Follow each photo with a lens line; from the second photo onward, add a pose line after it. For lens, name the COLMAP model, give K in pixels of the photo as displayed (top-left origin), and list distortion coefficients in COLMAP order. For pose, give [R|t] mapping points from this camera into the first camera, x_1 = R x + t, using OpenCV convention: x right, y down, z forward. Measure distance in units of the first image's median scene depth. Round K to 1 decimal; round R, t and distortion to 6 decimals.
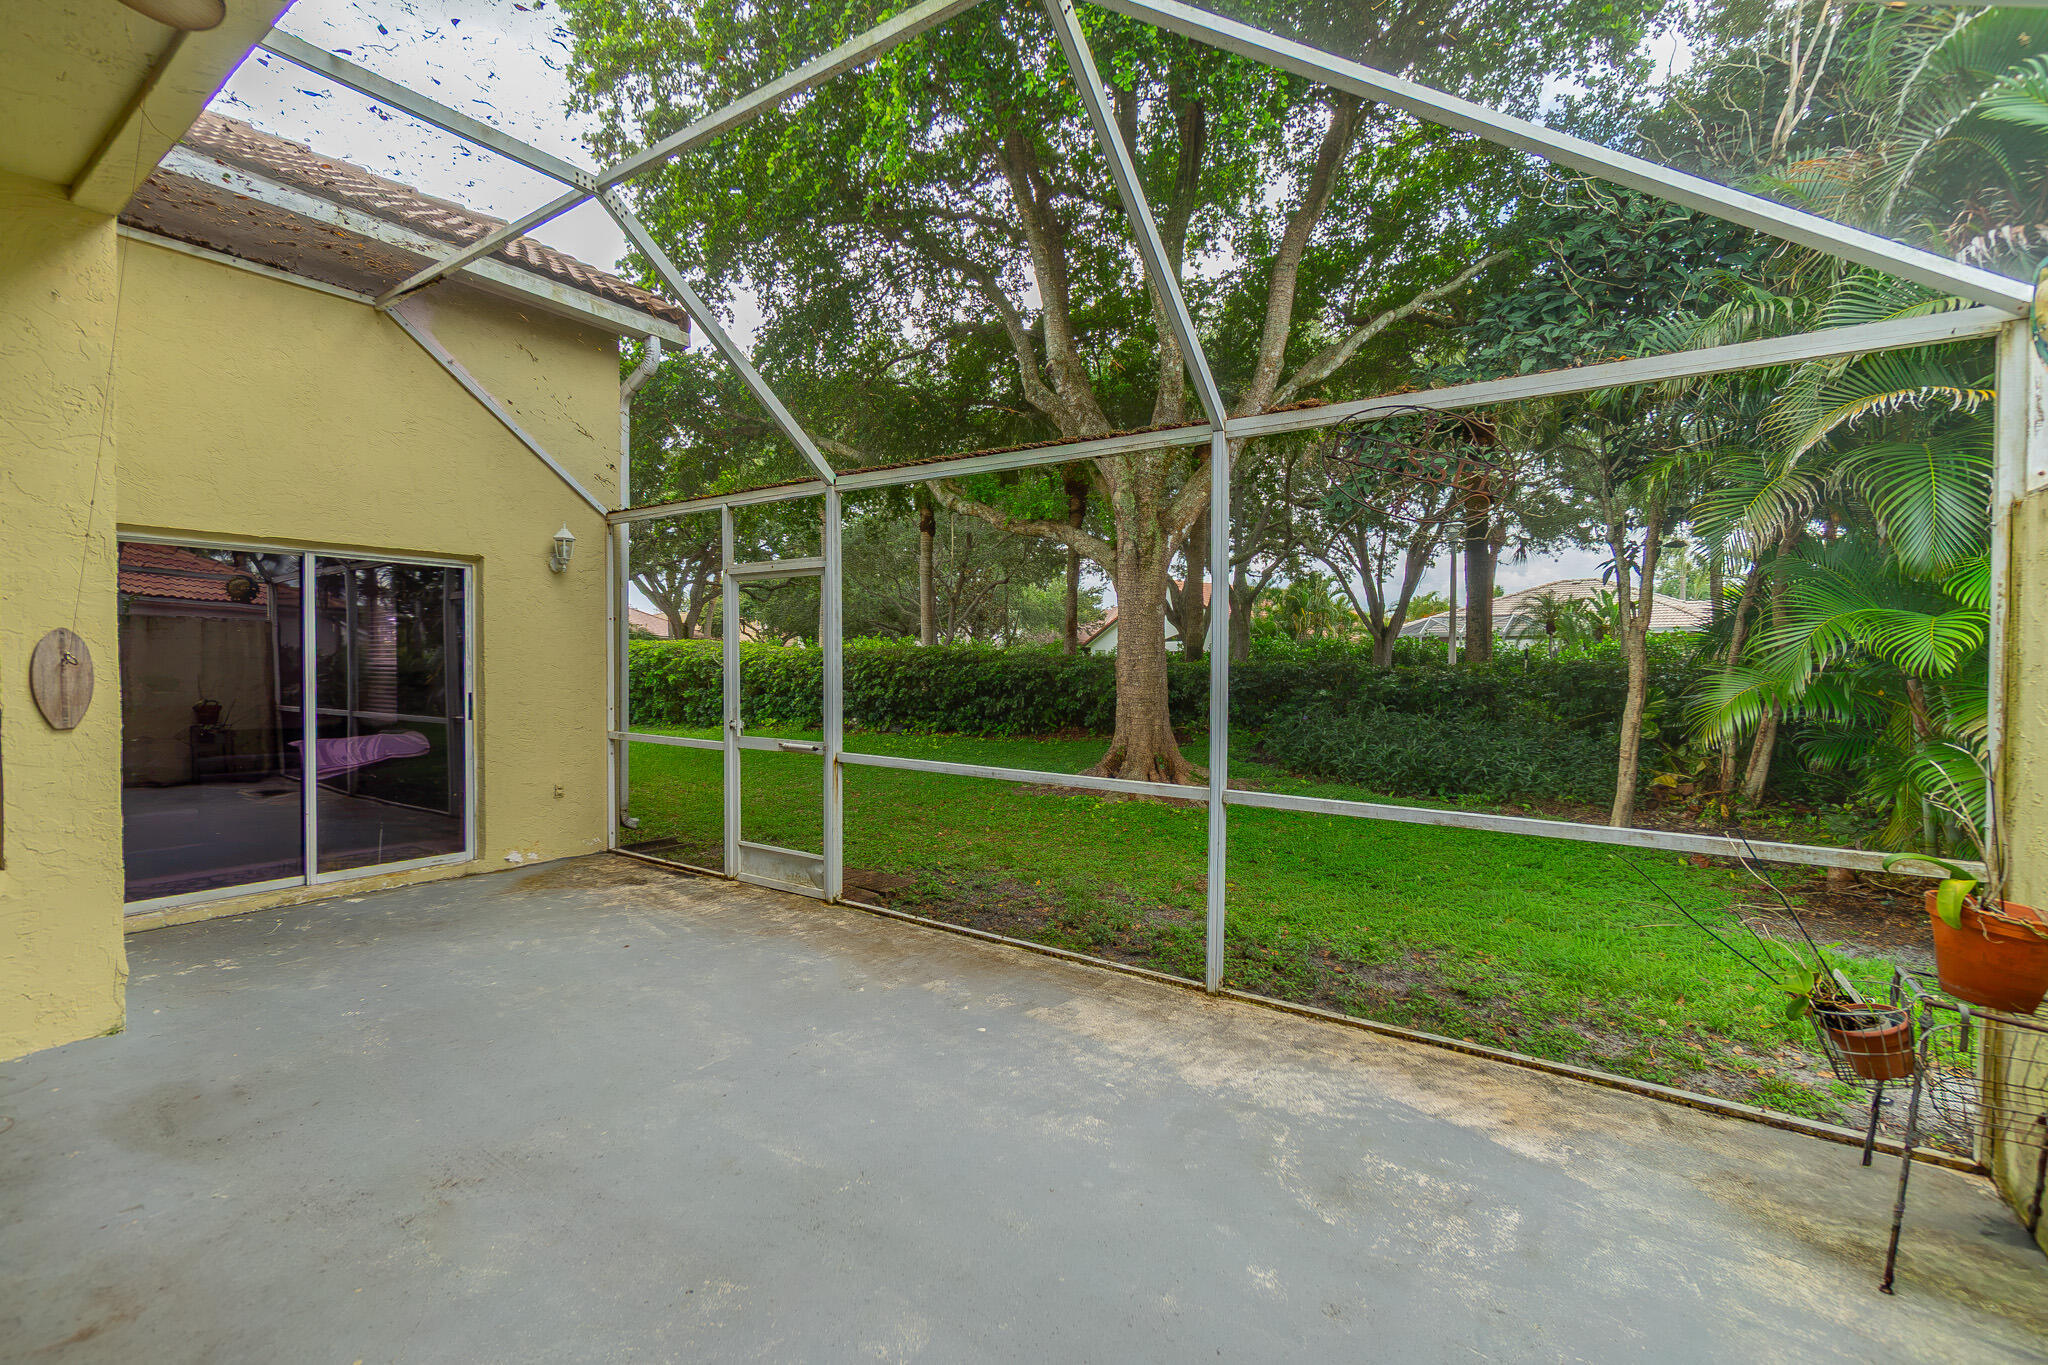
lens RADIAL K [[886.3, 0, 1026.6], [0, 886.3, 678.3], [0, 0, 1]] dist [-0.002920, -0.000075]
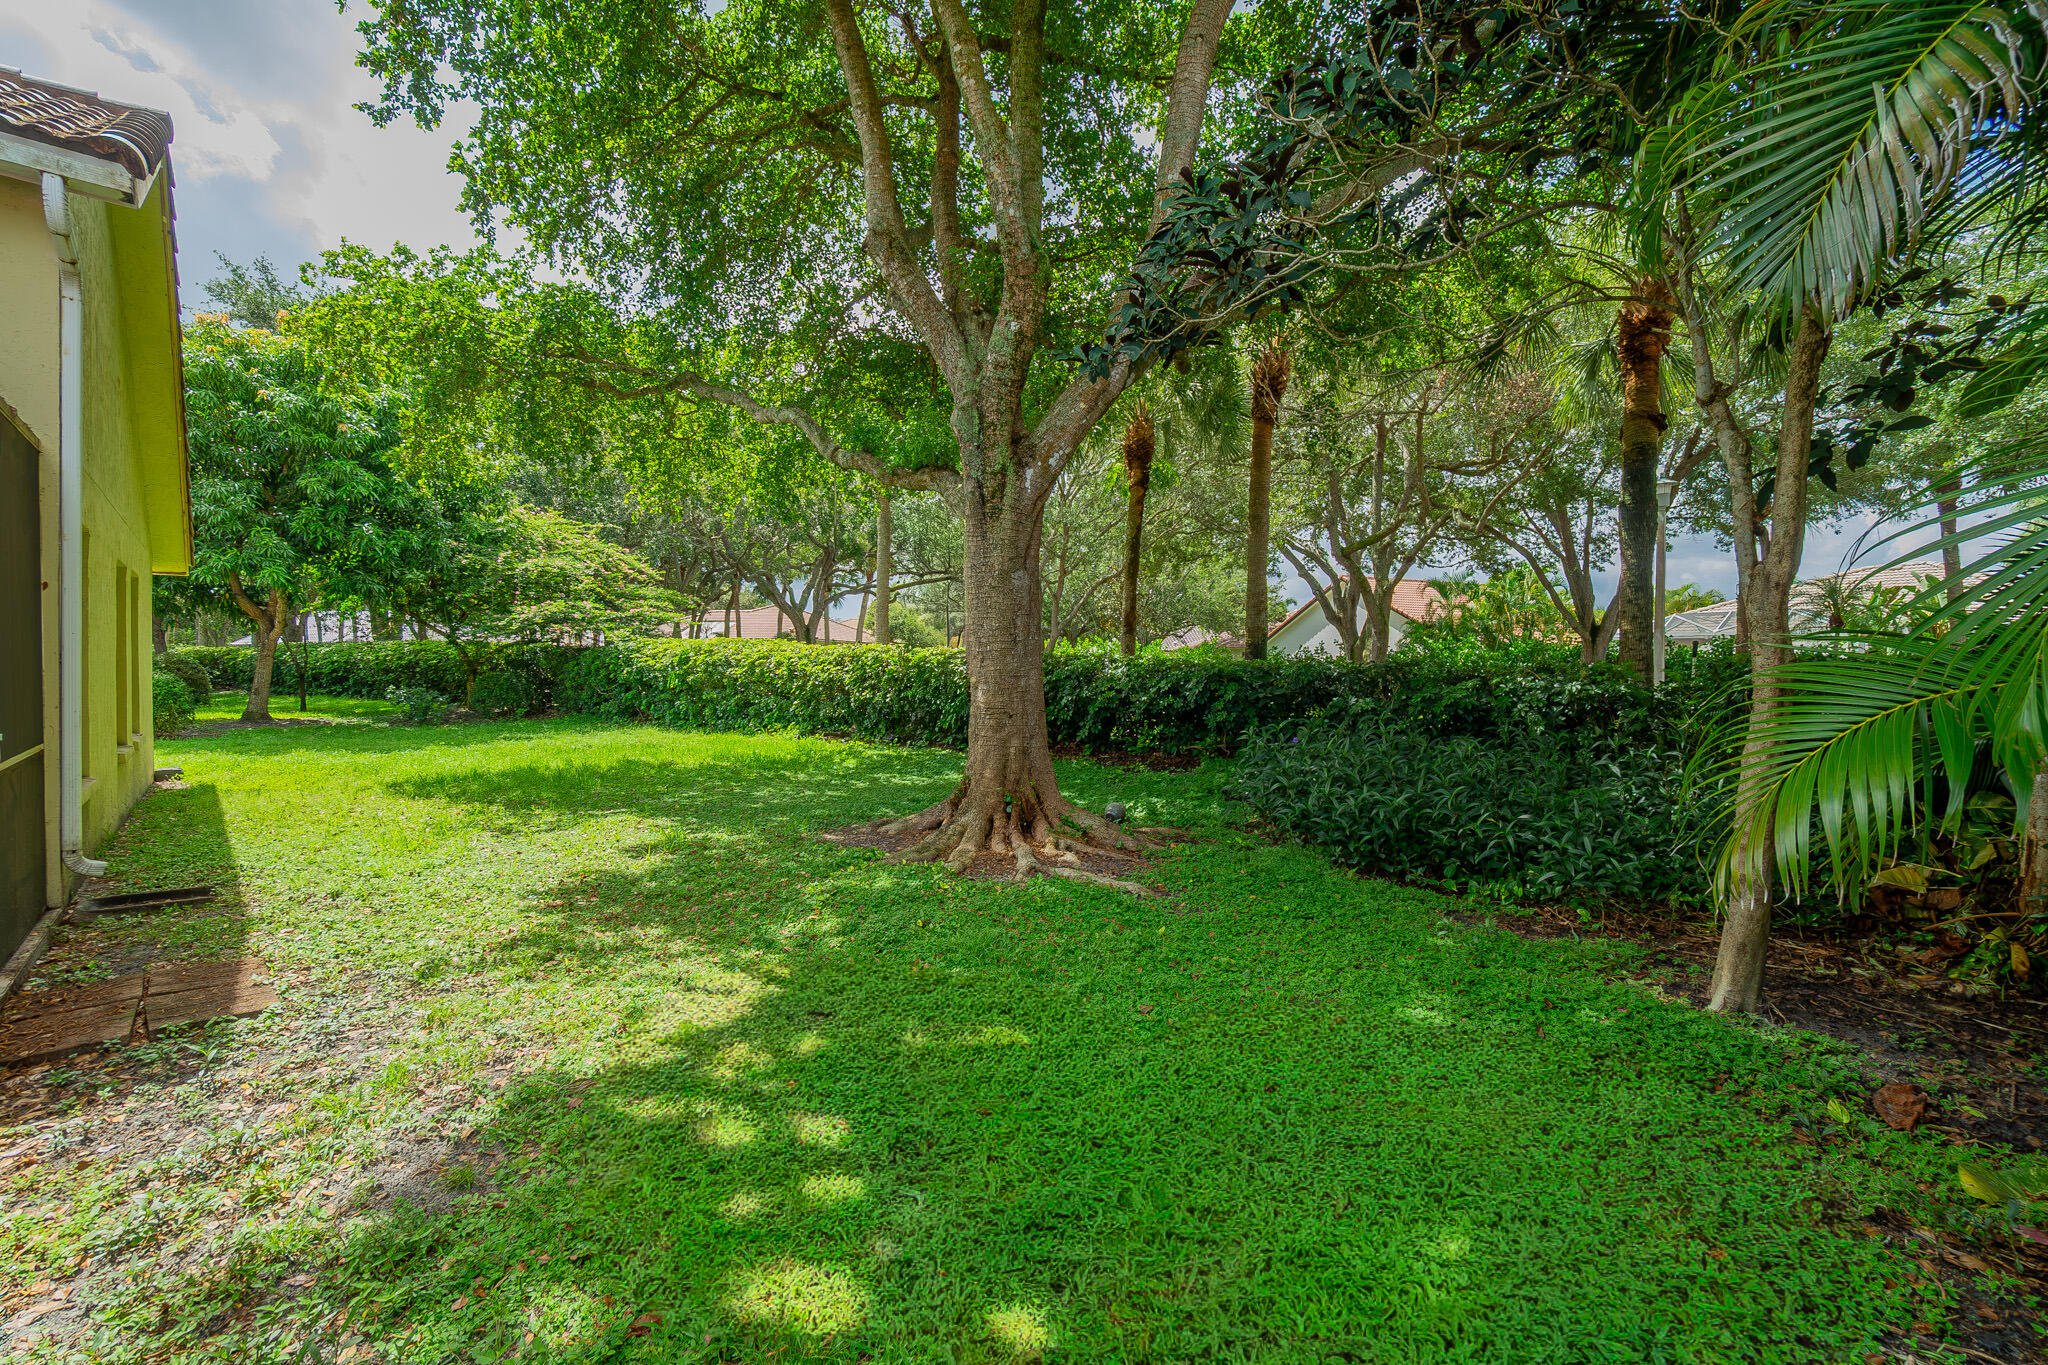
lens RADIAL K [[886.3, 0, 1015.9], [0, 886.3, 672.8], [0, 0, 1]] dist [-0.002920, -0.000075]
pose [[0.969862, 0.007414, -0.243542, 0.176440], [-0.010928, 0.999855, -0.013081, 0.002664], [0.243410, 0.015348, 0.969802, 0.187032]]
